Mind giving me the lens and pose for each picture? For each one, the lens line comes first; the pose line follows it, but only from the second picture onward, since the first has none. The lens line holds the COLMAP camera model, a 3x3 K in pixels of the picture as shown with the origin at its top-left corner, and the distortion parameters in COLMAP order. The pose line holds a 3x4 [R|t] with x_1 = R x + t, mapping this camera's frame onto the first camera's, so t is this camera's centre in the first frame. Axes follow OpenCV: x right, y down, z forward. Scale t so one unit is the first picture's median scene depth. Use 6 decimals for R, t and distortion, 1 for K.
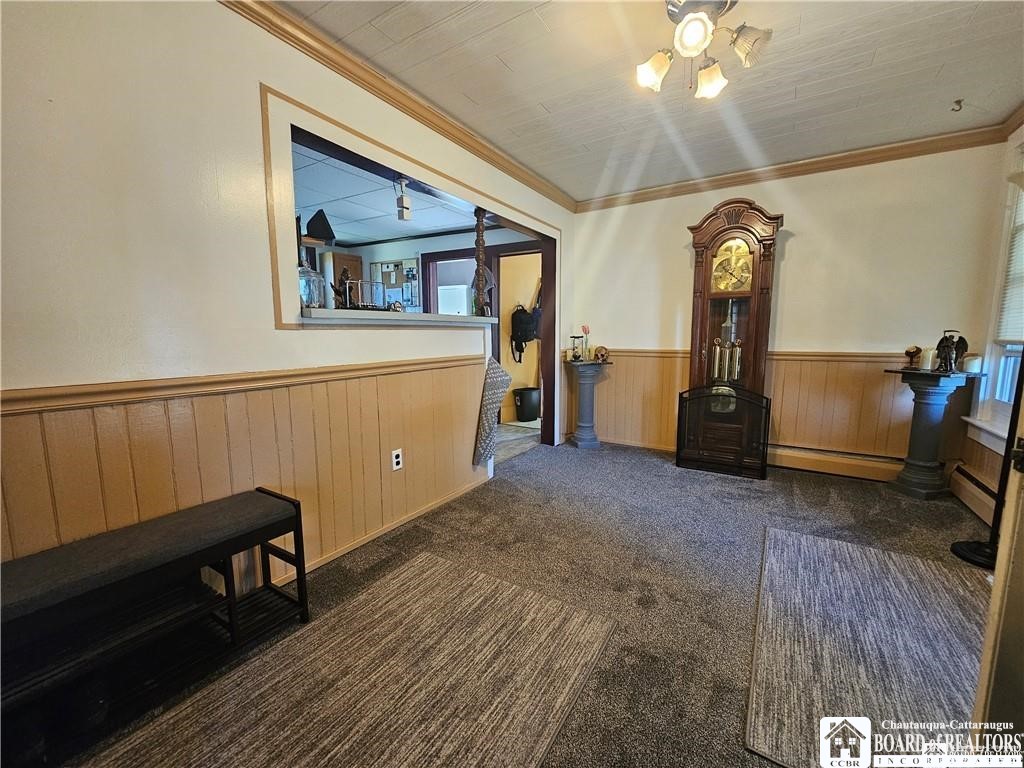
lens RADIAL K [[421.7, 0, 515.5], [0, 421.7, 389.1], [0, 0, 1]] dist [0.000141, -0.000072]
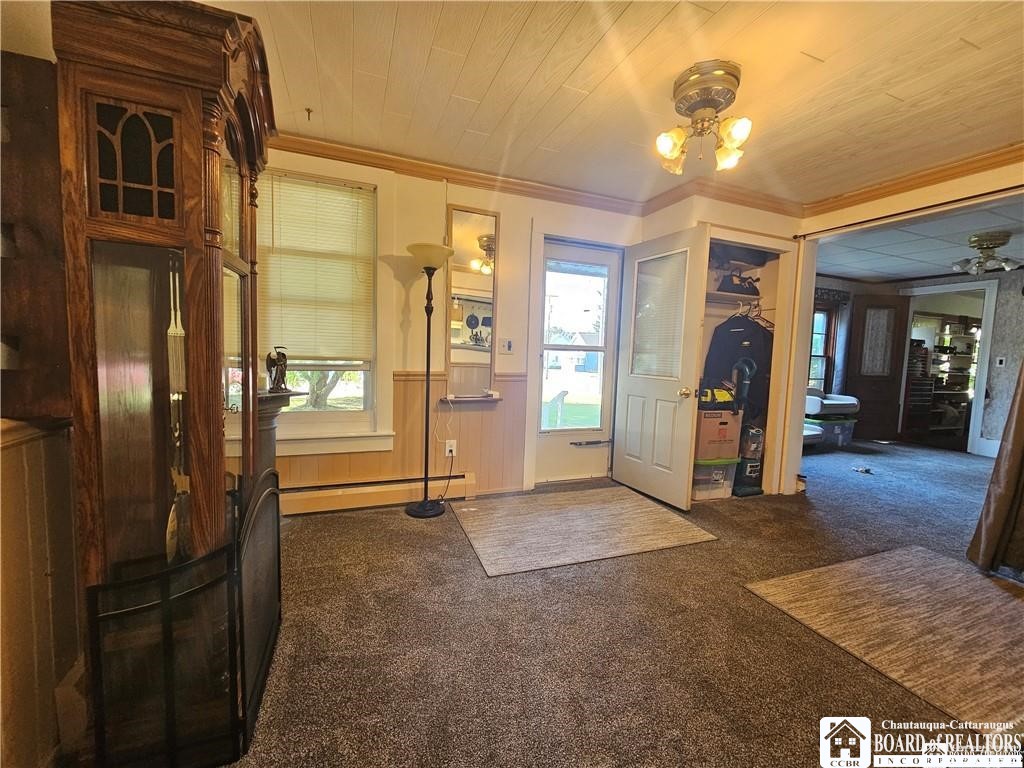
lens RADIAL K [[421.7, 0, 515.5], [0, 421.7, 389.1], [0, 0, 1]] dist [0.000141, -0.000072]
pose [[-0.799183, -0.081519, 0.595535, 0.076062], [0.043268, 0.980389, 0.192263, -0.340201], [-0.599529, 0.179421, -0.779983, 2.353504]]
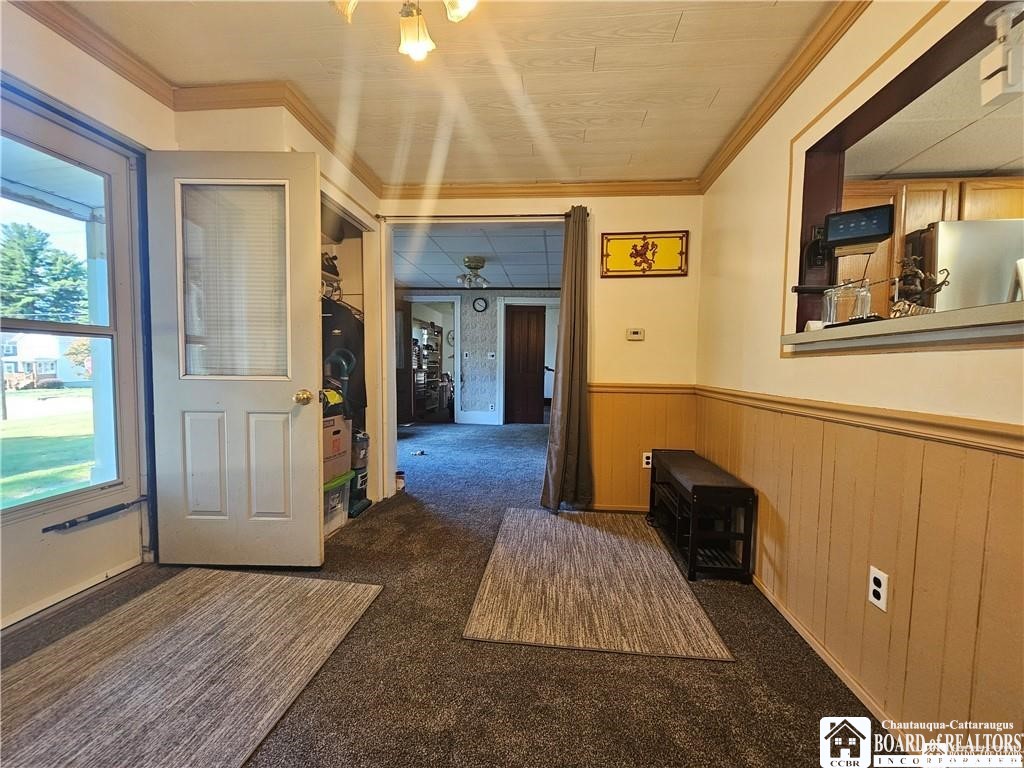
lens RADIAL K [[421.7, 0, 515.5], [0, 421.7, 389.1], [0, 0, 1]] dist [0.000141, -0.000072]
pose [[-0.898372, 0.012344, -0.439063, 0.567497], [-0.070876, 0.982432, 0.172640, -0.221424], [0.433480, 0.186214, -0.881714, 1.841075]]
